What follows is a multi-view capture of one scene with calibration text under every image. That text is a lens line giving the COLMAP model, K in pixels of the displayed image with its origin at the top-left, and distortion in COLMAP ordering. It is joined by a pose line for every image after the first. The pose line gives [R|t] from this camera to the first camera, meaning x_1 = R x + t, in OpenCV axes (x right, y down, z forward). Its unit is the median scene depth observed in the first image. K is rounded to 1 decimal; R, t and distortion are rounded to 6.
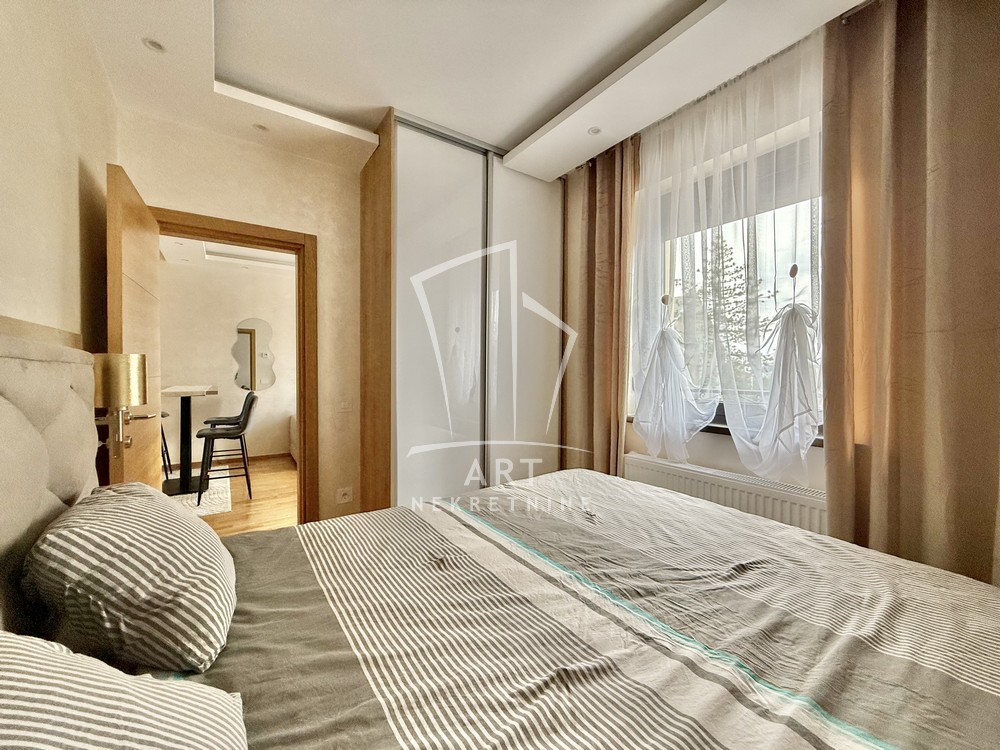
lens RADIAL K [[397.4, 0, 497.1], [0, 397.4, 375.0], [0, 0, 1]] dist [-0.001399, 0.000651]
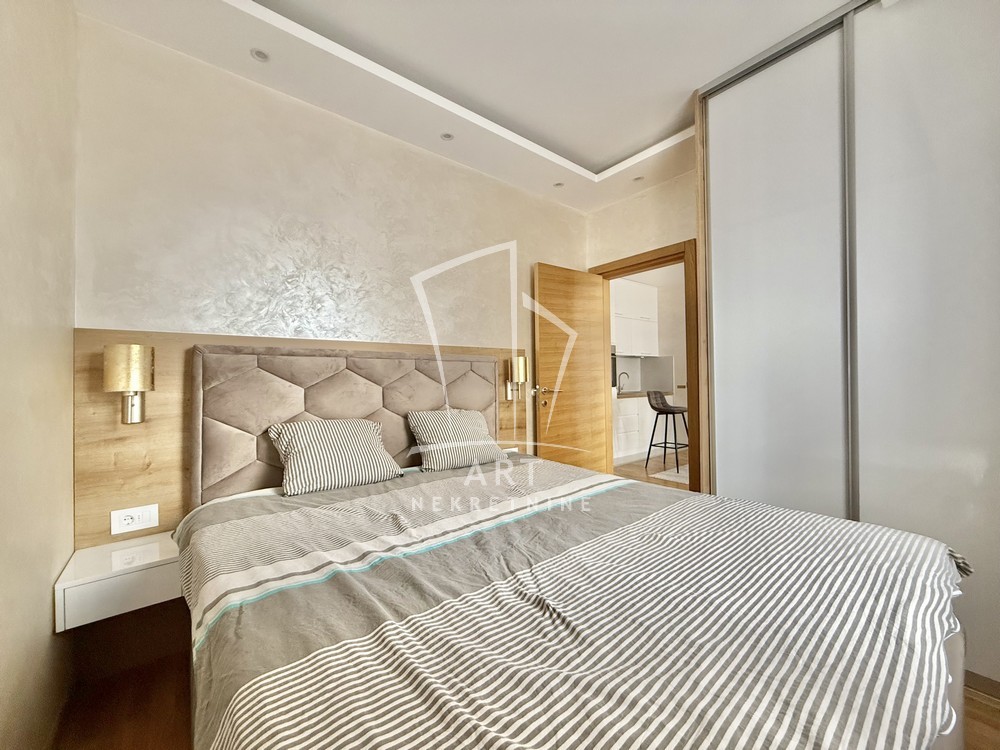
lens RADIAL K [[397.4, 0, 498.1], [0, 397.4, 377.8], [0, 0, 1]] dist [-0.001399, 0.000651]
pose [[0.069279, -0.007504, -0.997569, 1.485614], [0.010352, 0.999923, -0.006803, 0.084134], [0.997544, -0.009855, 0.069351, 0.968603]]
